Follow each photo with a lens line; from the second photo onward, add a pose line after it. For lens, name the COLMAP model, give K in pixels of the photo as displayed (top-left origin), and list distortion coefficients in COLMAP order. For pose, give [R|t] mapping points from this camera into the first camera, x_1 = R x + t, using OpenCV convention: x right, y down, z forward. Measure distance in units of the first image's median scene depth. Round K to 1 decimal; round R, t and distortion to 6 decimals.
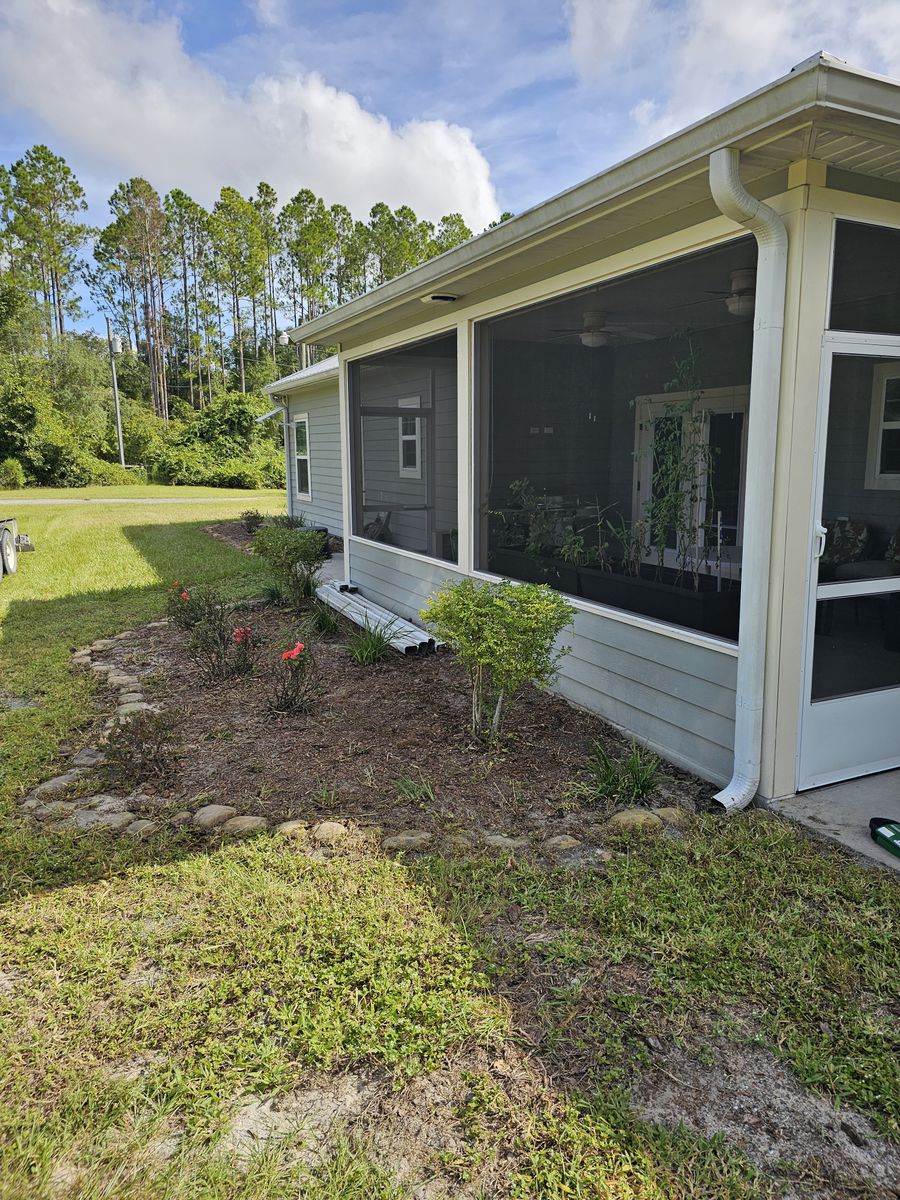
lens RADIAL K [[800.4, 0, 462.8], [0, 800.4, 584.5], [0, 0, 1]] dist [0.054579, -0.051623]
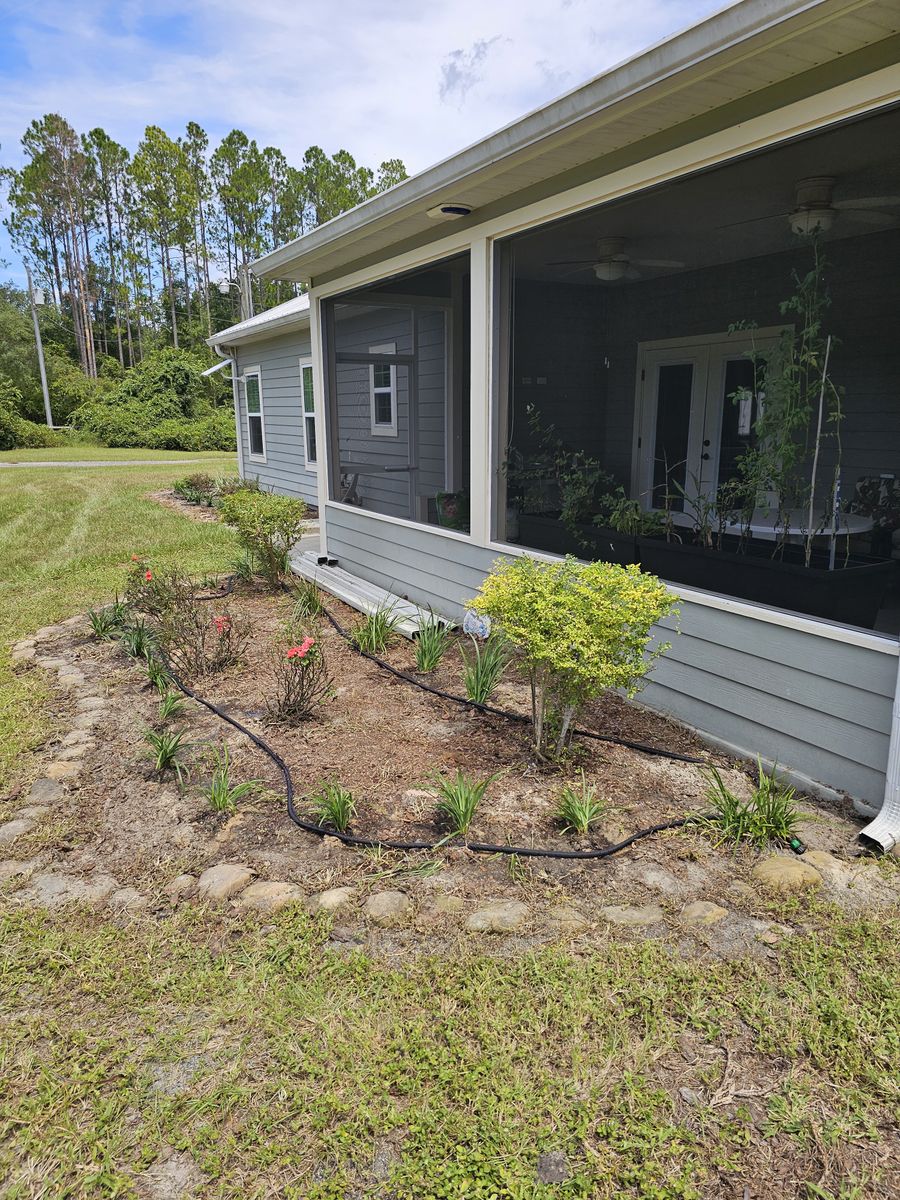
lens RADIAL K [[797.7, 0, 450.3], [0, 797.7, 592.3], [0, 0, 1]] dist [0.024859, -0.004758]
pose [[0.998111, -0.017256, 0.058969, -0.034705], [0.013839, 0.998227, 0.057884, -0.005465], [-0.059864, -0.056958, 0.996580, 0.065388]]
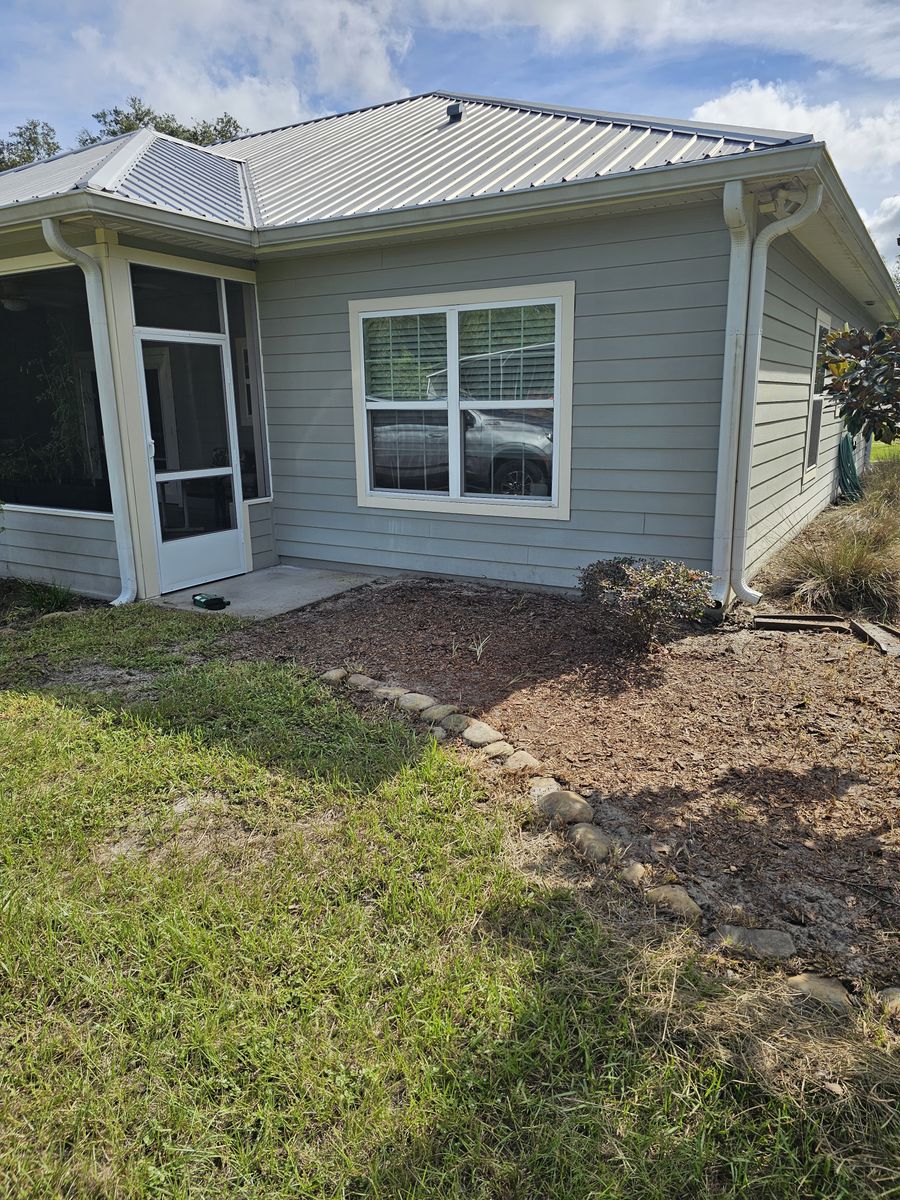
lens RADIAL K [[800.4, 0, 462.8], [0, 800.4, 584.5], [0, 0, 1]] dist [0.054579, -0.051623]
pose [[0.832038, -0.128287, 0.539681, 0.004229], [0.101675, 0.991678, 0.078976, 0.036246], [-0.545321, -0.010839, 0.838157, -0.178448]]
